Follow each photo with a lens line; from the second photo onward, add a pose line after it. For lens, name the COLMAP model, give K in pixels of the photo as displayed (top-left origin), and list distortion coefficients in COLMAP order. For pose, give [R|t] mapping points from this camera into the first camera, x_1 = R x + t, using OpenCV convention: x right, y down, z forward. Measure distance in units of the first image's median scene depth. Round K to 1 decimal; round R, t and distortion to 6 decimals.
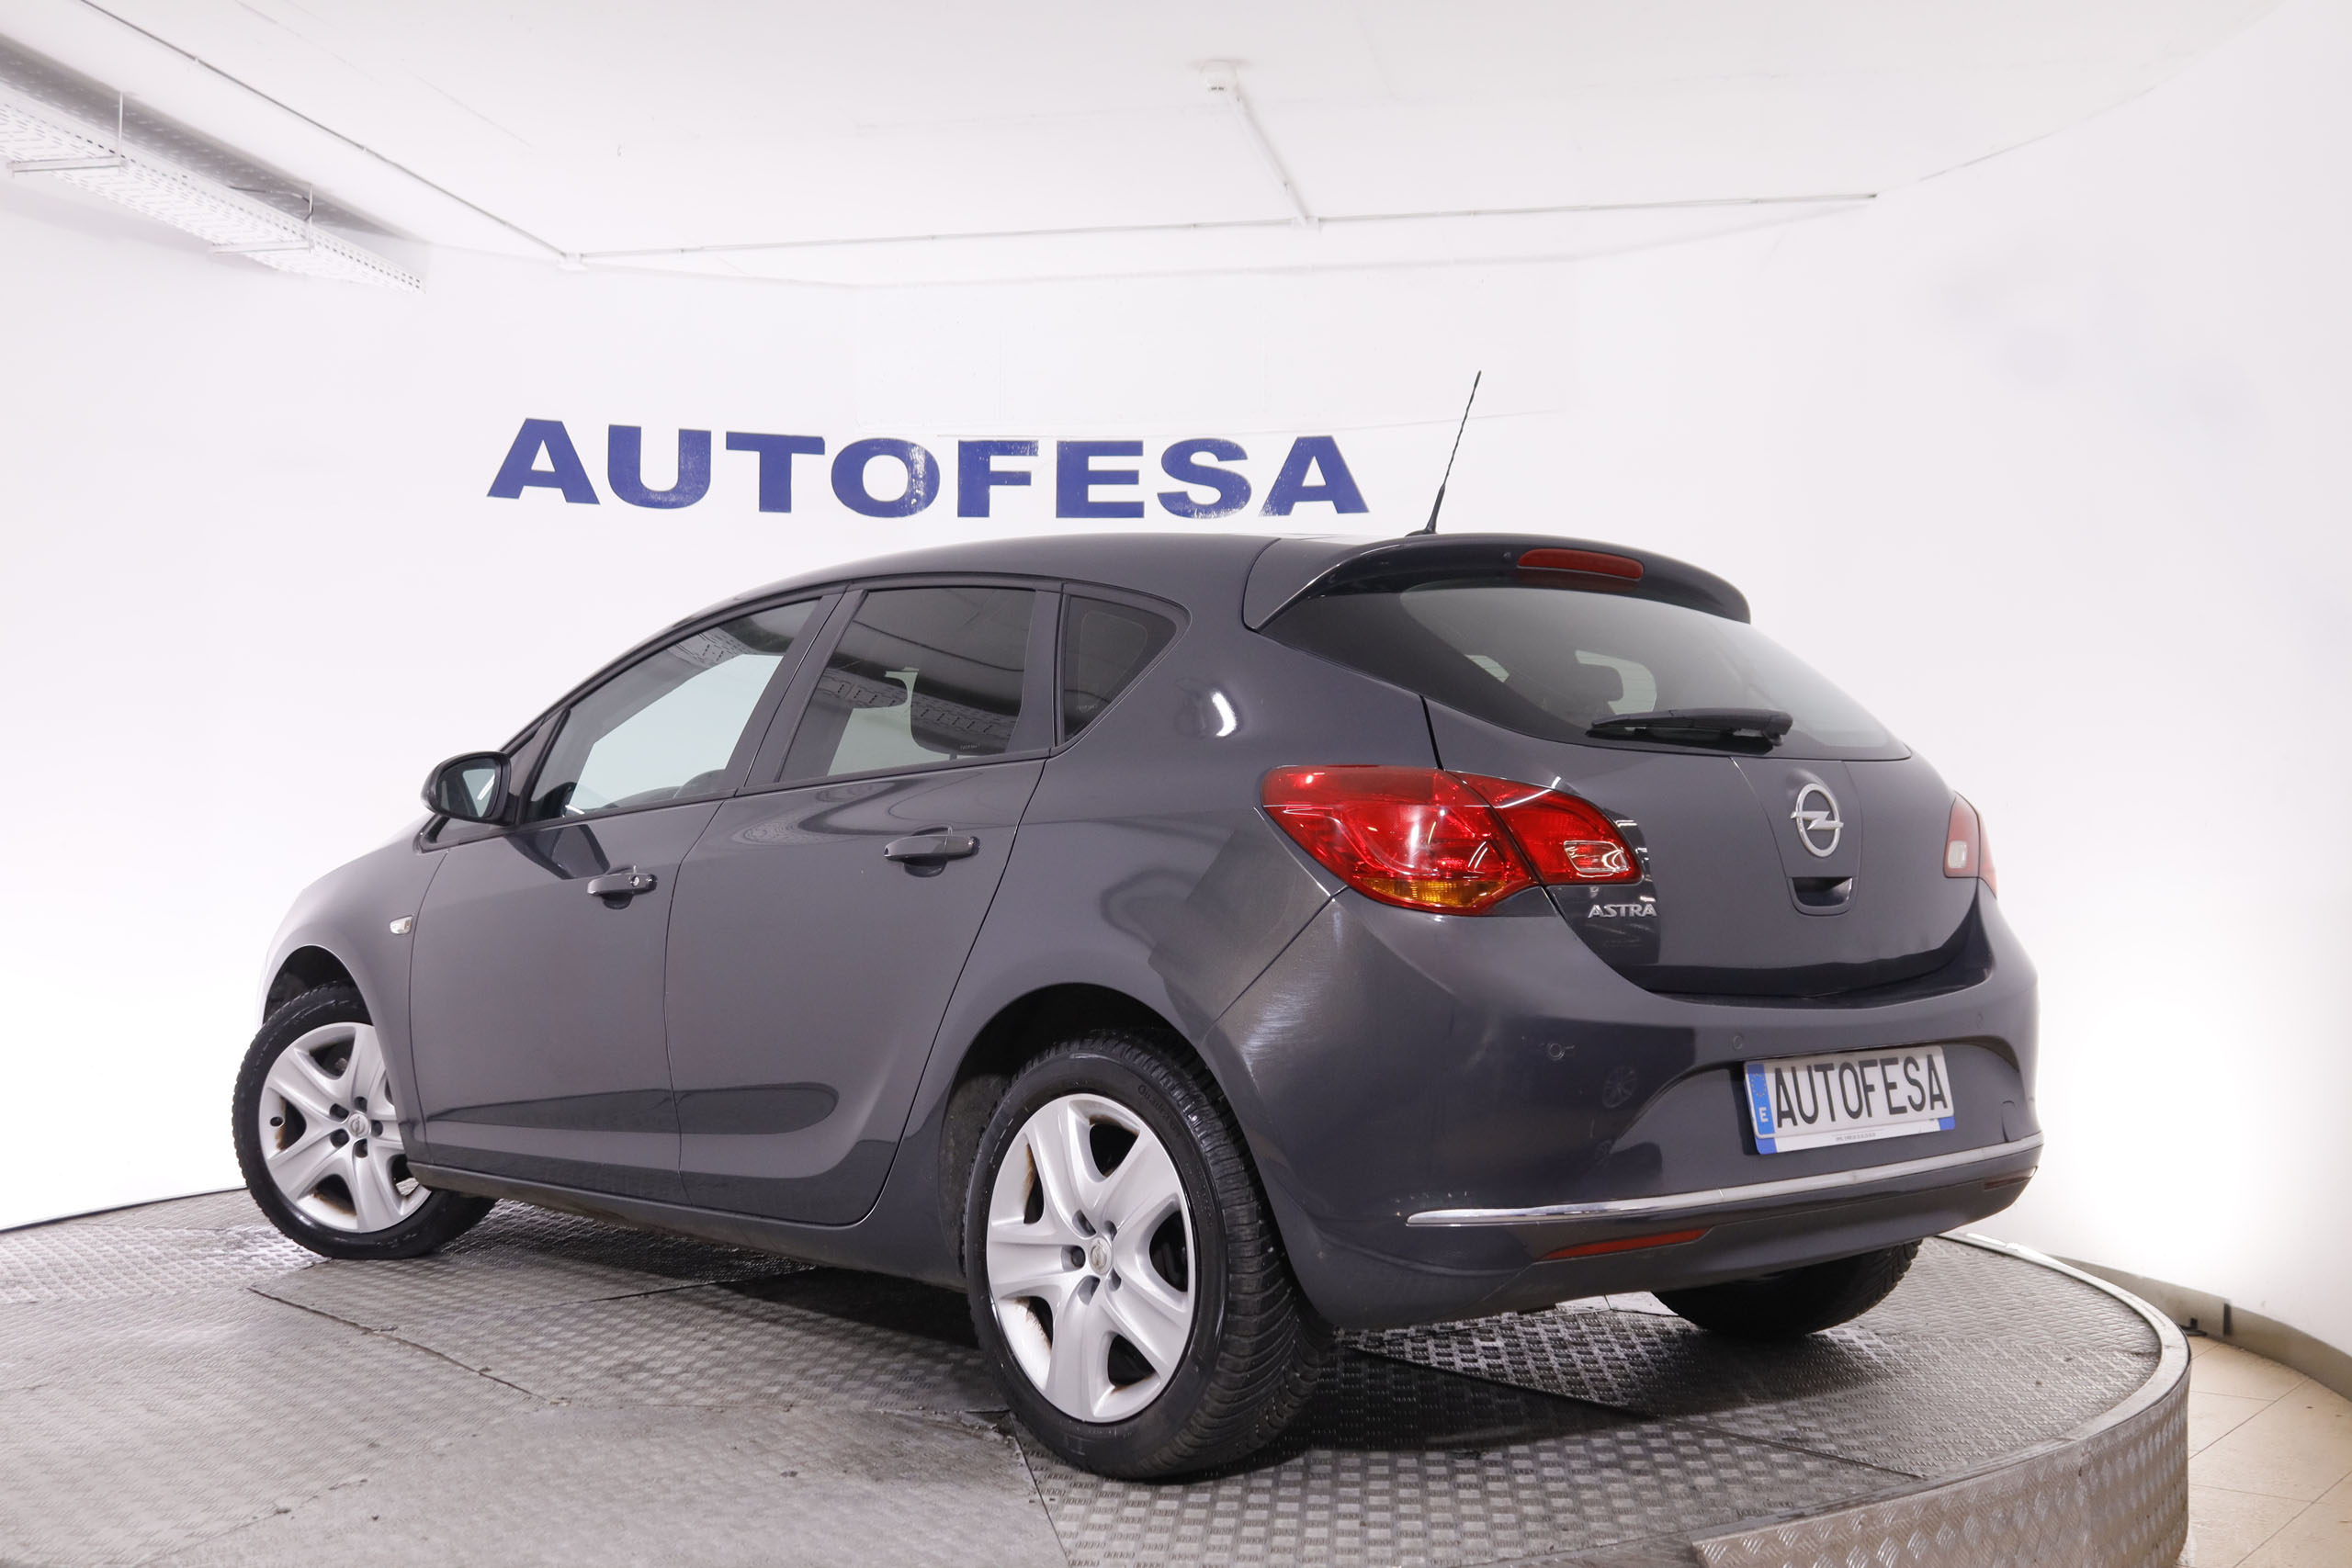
lens RADIAL K [[2694.0, 0, 1150.6], [0, 2694.0, 764.2], [0, 0, 1]] dist [-0.040308, 0.000000]
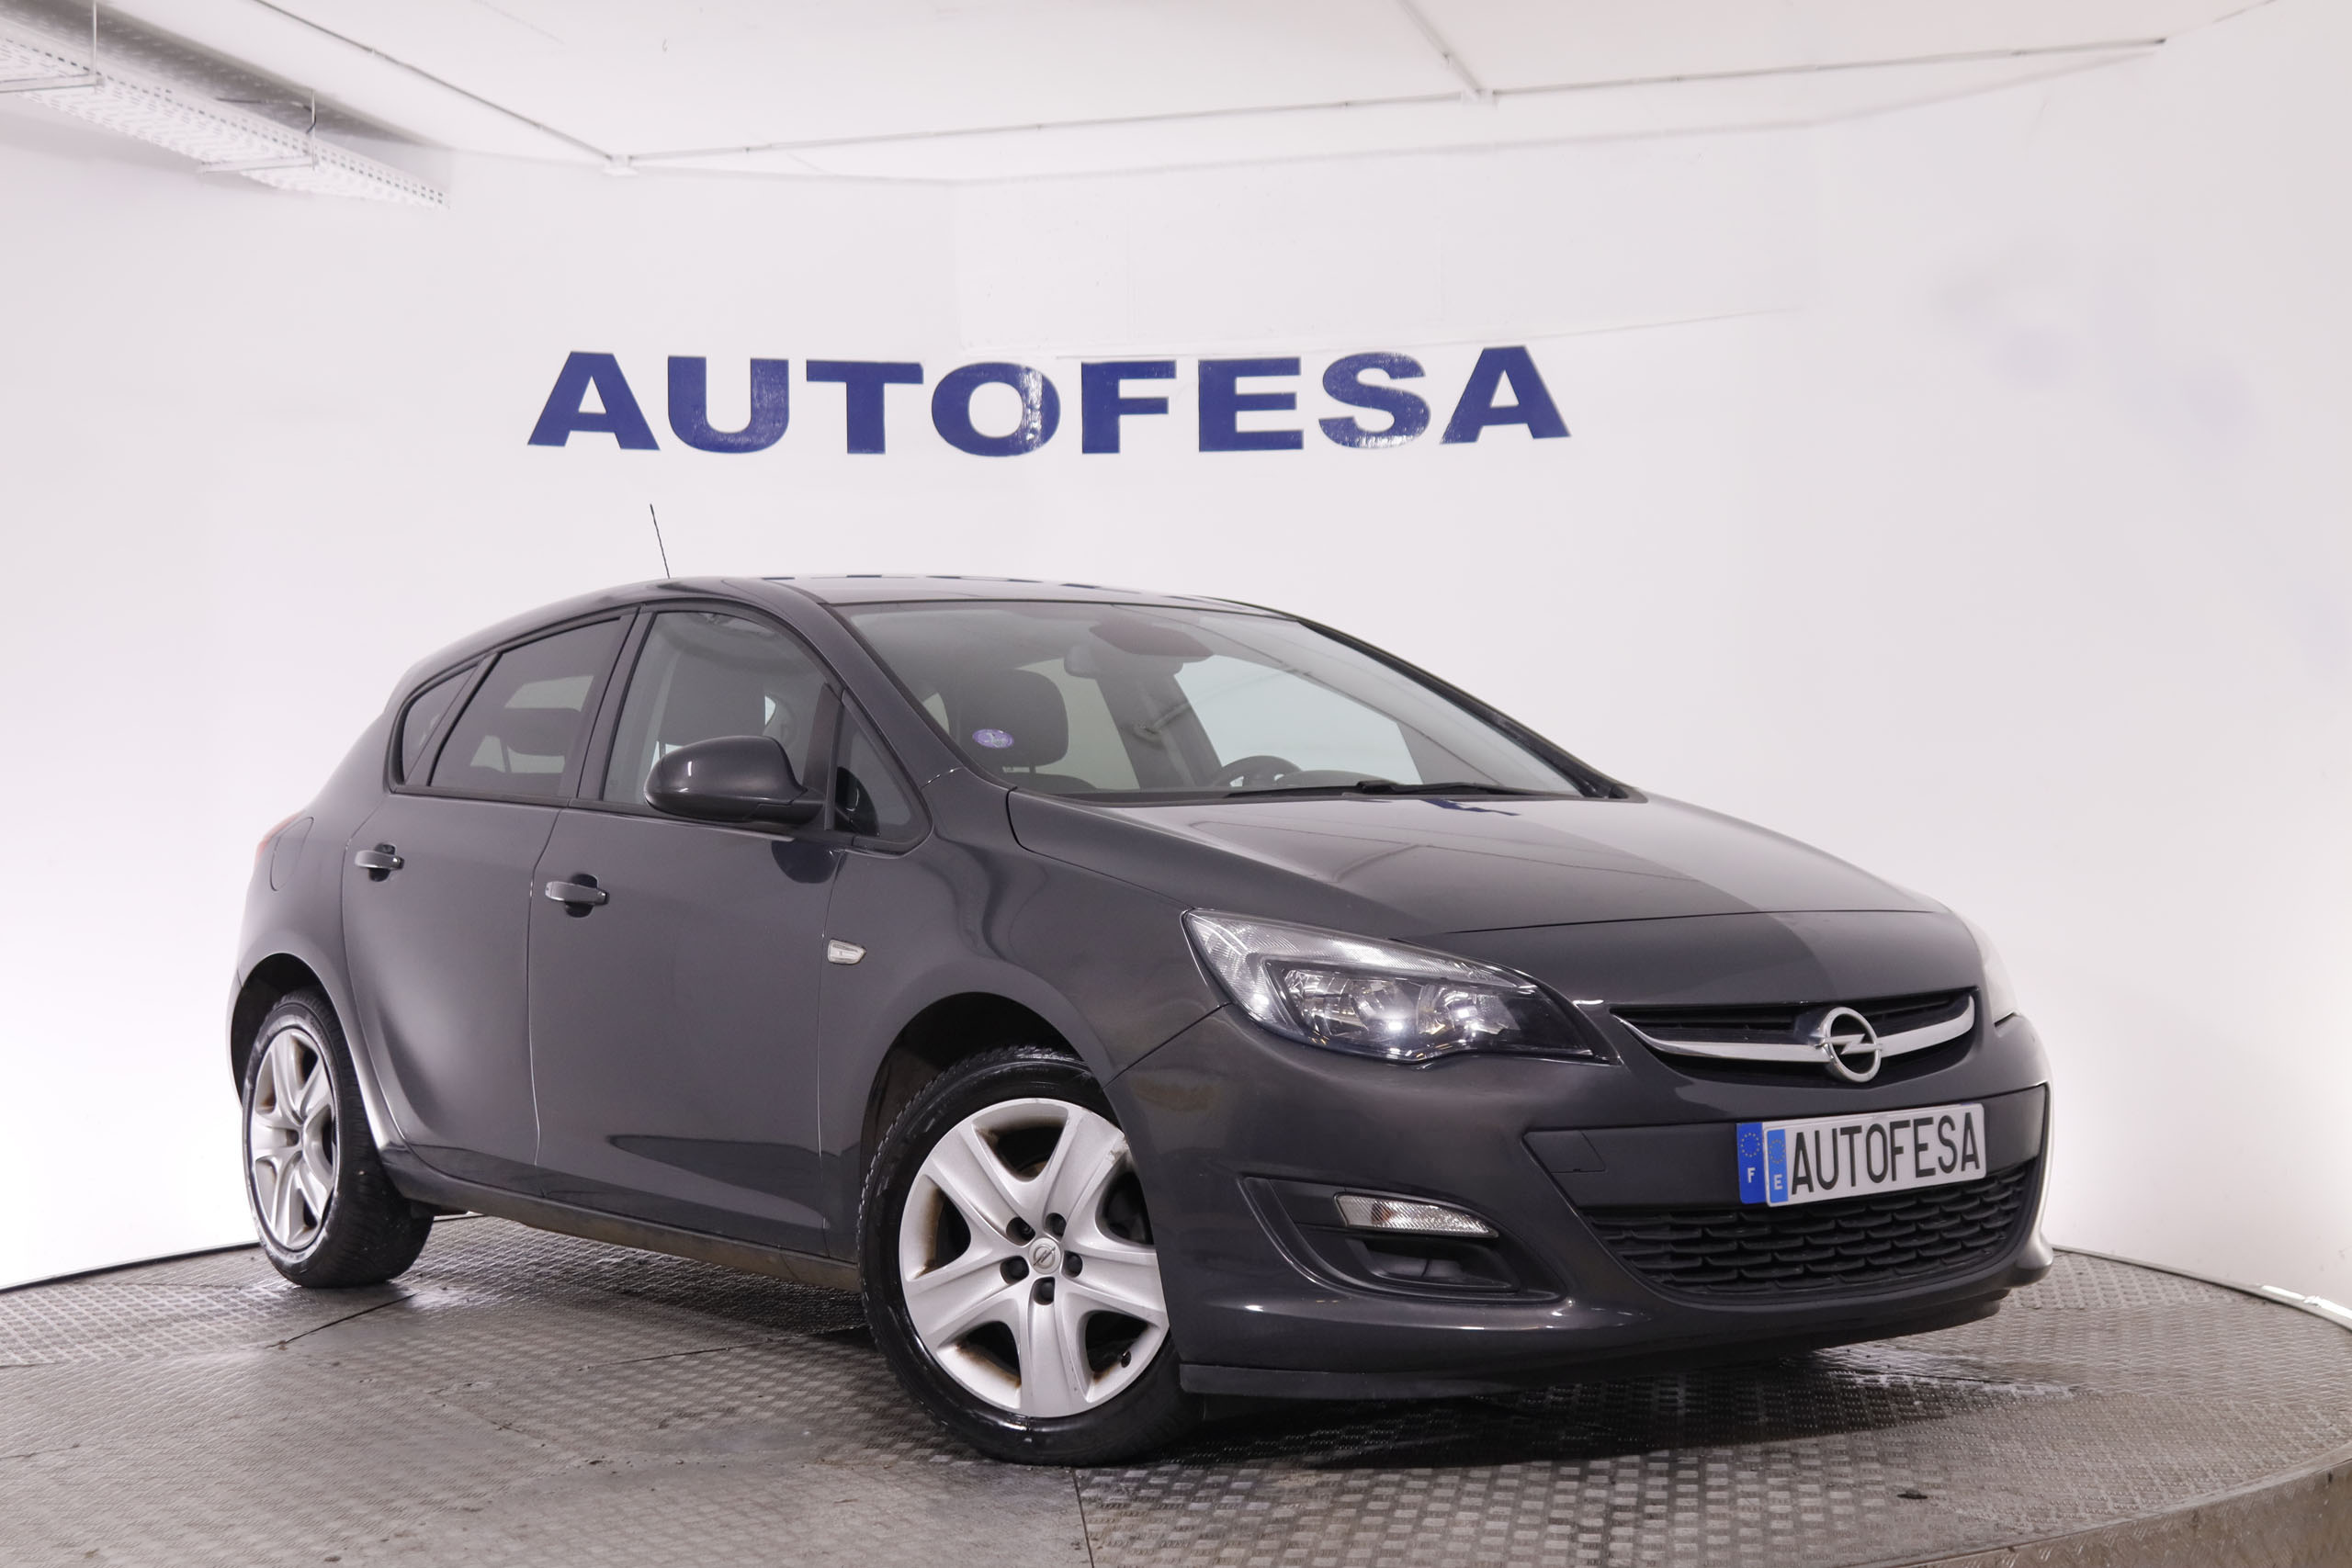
lens RADIAL K [[3511.4, 0, 1173.6], [0, 3511.4, 766.2], [0, 0, 1]] dist [-0.000142, 0.000000]
pose [[0.997300, -0.019413, -0.070825, 0.033895], [0.020150, 0.999750, 0.009700, -0.004352], [0.070619, -0.011101, 0.997442, -0.096697]]
